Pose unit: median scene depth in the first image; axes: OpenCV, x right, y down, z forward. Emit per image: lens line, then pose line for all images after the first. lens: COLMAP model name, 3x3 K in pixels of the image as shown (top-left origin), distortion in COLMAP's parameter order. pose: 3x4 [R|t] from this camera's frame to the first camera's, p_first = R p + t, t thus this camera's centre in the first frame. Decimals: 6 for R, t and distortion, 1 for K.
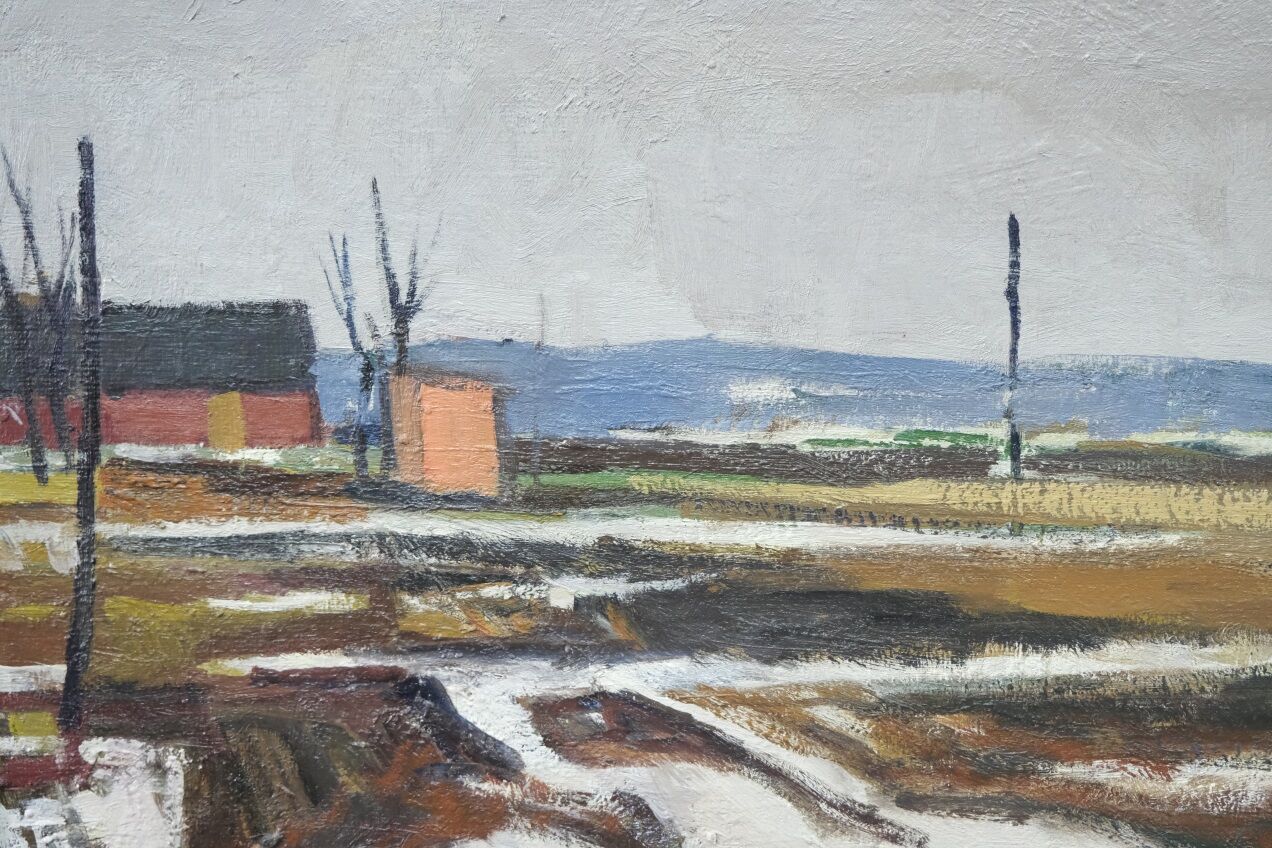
lens RADIAL K [[1740.4, 0, 615.4], [0, 1740.4, 423.7], [0, 0, 1]] dist [-0.028368, 0.000000]
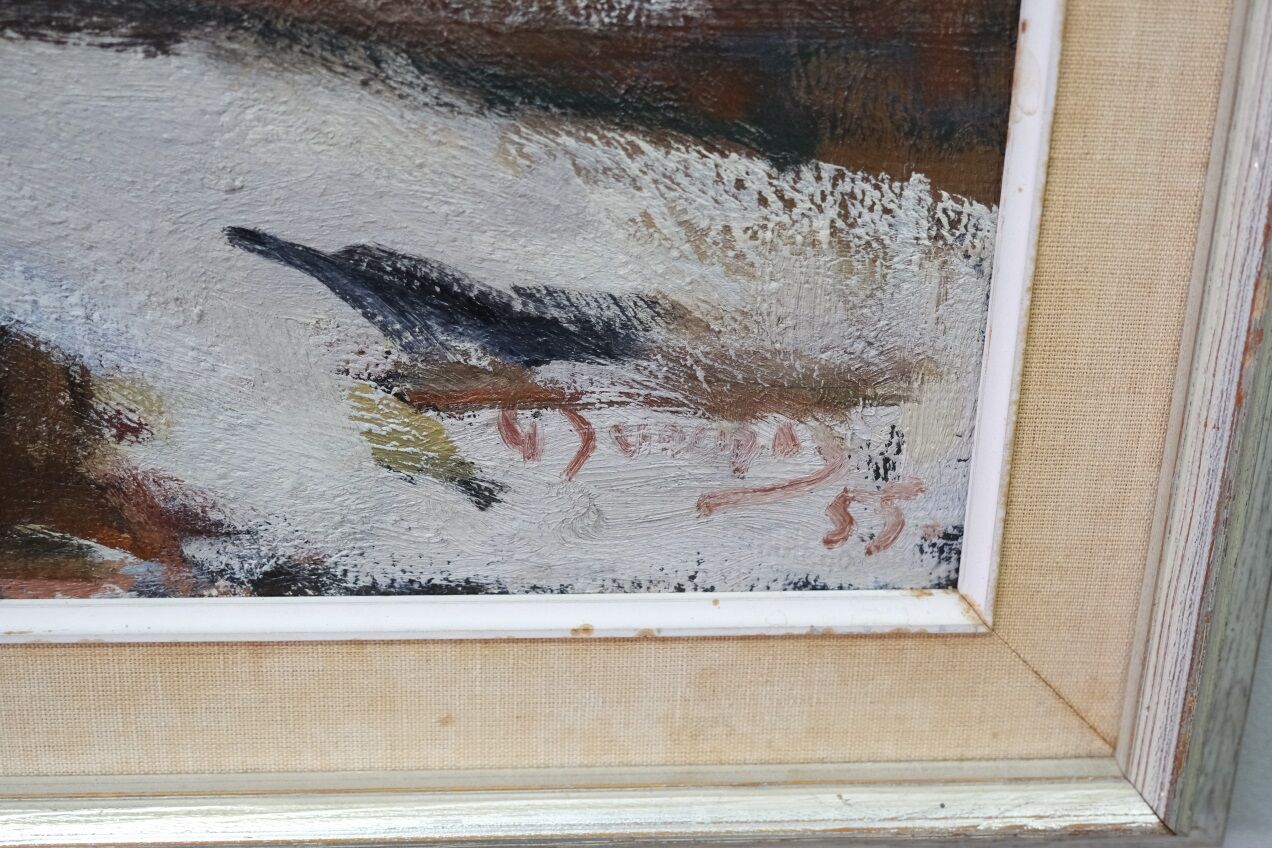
lens RADIAL K [[1932.7, 0, 618.6], [0, 1932.7, 368.4], [0, 0, 1]] dist [0.006468, 0.000000]
pose [[0.992274, -0.017693, 0.122799, 0.292435], [-0.014960, 0.965494, 0.259995, 0.181296], [-0.123161, -0.259823, 0.957770, 0.499595]]
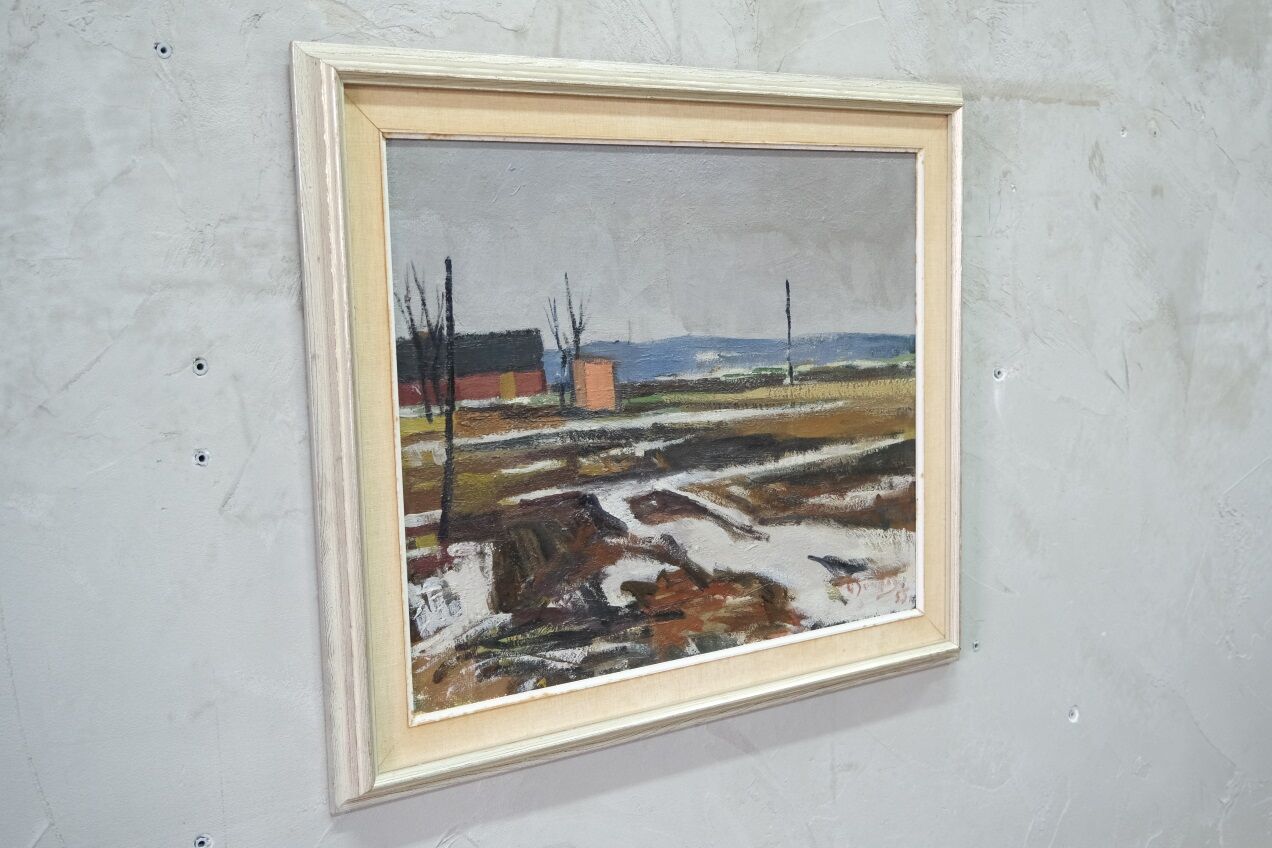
lens RADIAL K [[1330.1, 0, 632.1], [0, 1330.1, 432.4], [0, 0, 1]] dist [-0.030362, 0.000000]
pose [[0.829840, -0.093017, 0.550194, -1.014751], [0.108664, 0.994070, 0.004164, 0.066541], [-0.547319, 0.056331, 0.835026, -0.471048]]
